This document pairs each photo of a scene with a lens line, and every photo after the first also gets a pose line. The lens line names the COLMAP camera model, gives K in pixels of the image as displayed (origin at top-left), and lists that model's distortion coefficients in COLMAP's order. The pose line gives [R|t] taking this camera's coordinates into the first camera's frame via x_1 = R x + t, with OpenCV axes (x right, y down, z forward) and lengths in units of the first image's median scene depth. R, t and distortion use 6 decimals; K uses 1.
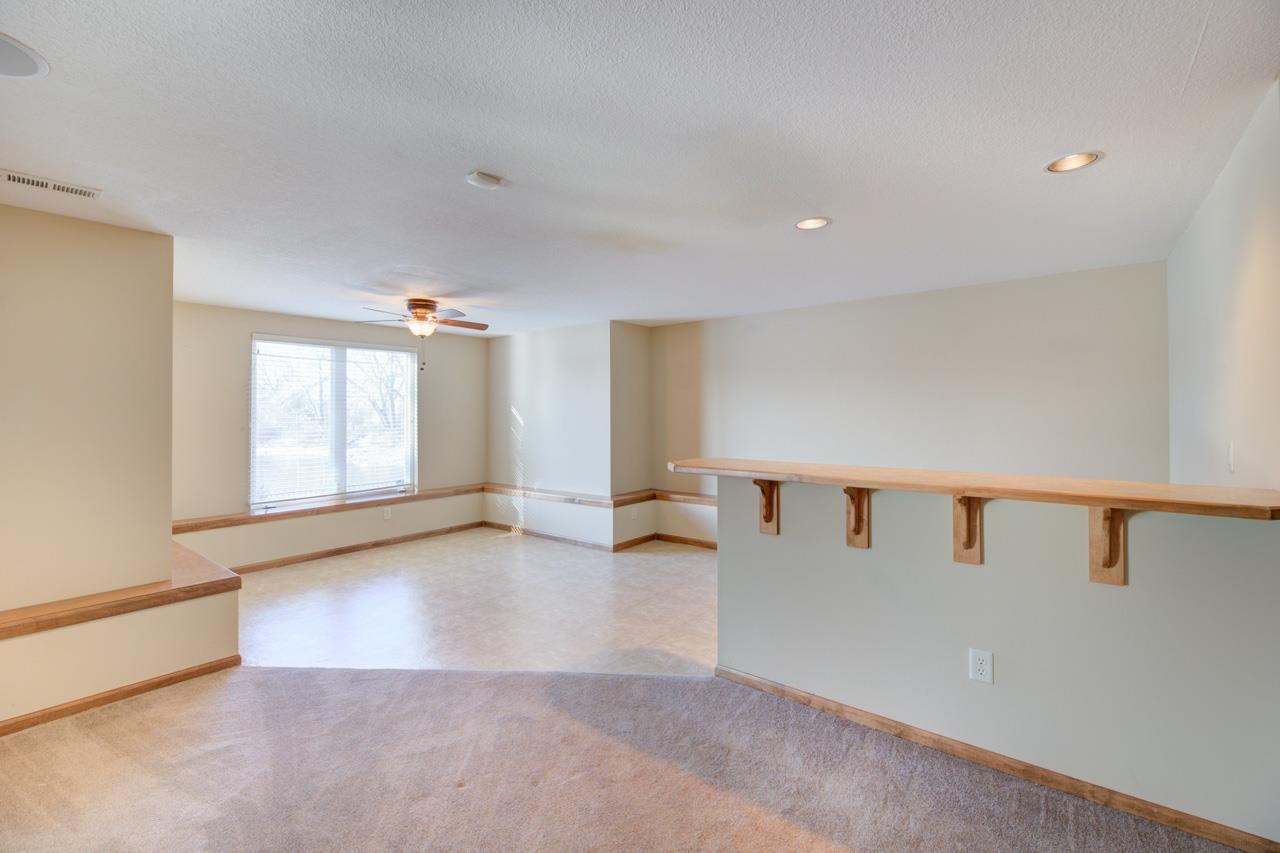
lens RADIAL K [[519.1, 0, 642.6], [0, 519.1, 416.7], [0, 0, 1]] dist [-0.000618, -0.001044]
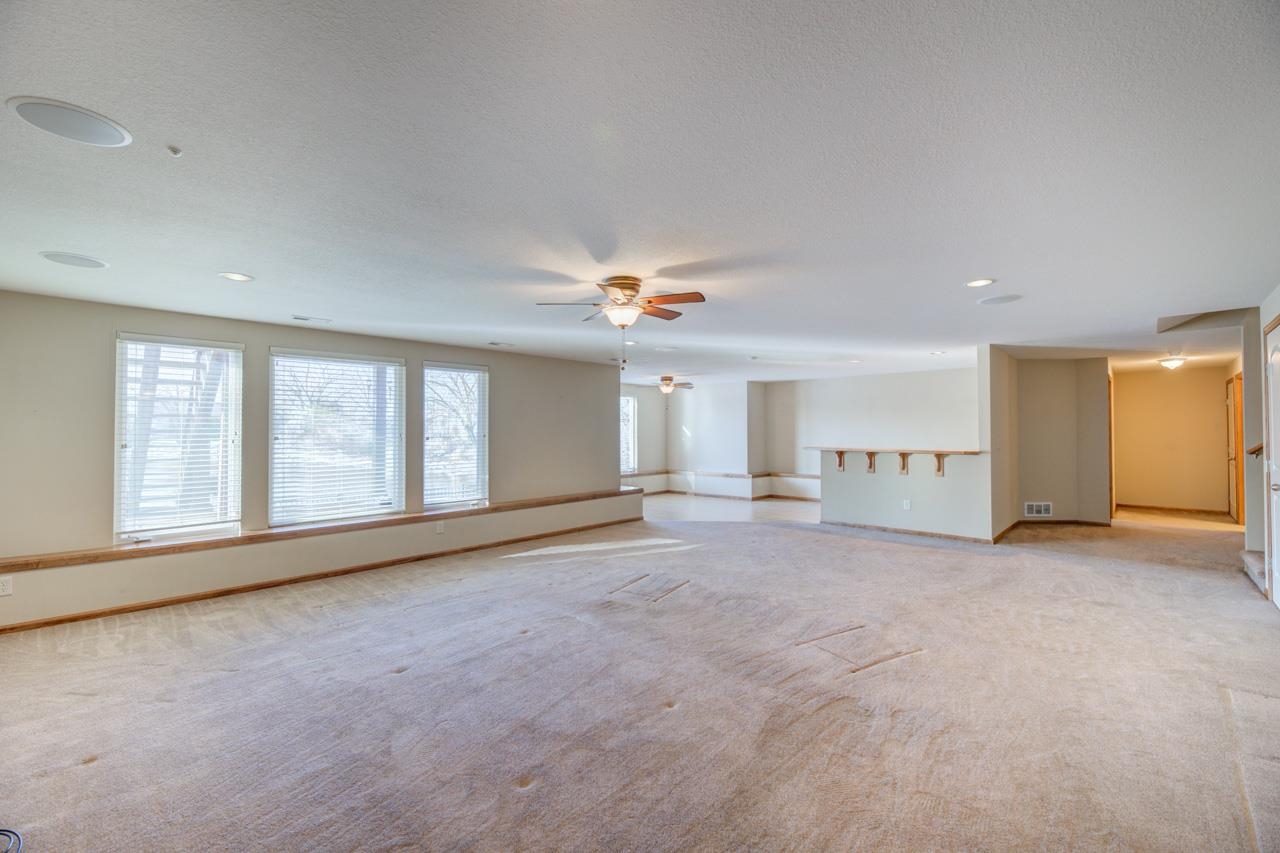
lens RADIAL K [[519.1, 0, 636.9], [0, 519.1, 430.1], [0, 0, 1]] dist [-0.000618, -0.001044]
pose [[0.995801, 0.001216, -0.091542, -0.302317], [-0.002180, 0.999943, -0.010432, 0.015249], [0.091524, 0.010587, 0.995747, -0.966603]]
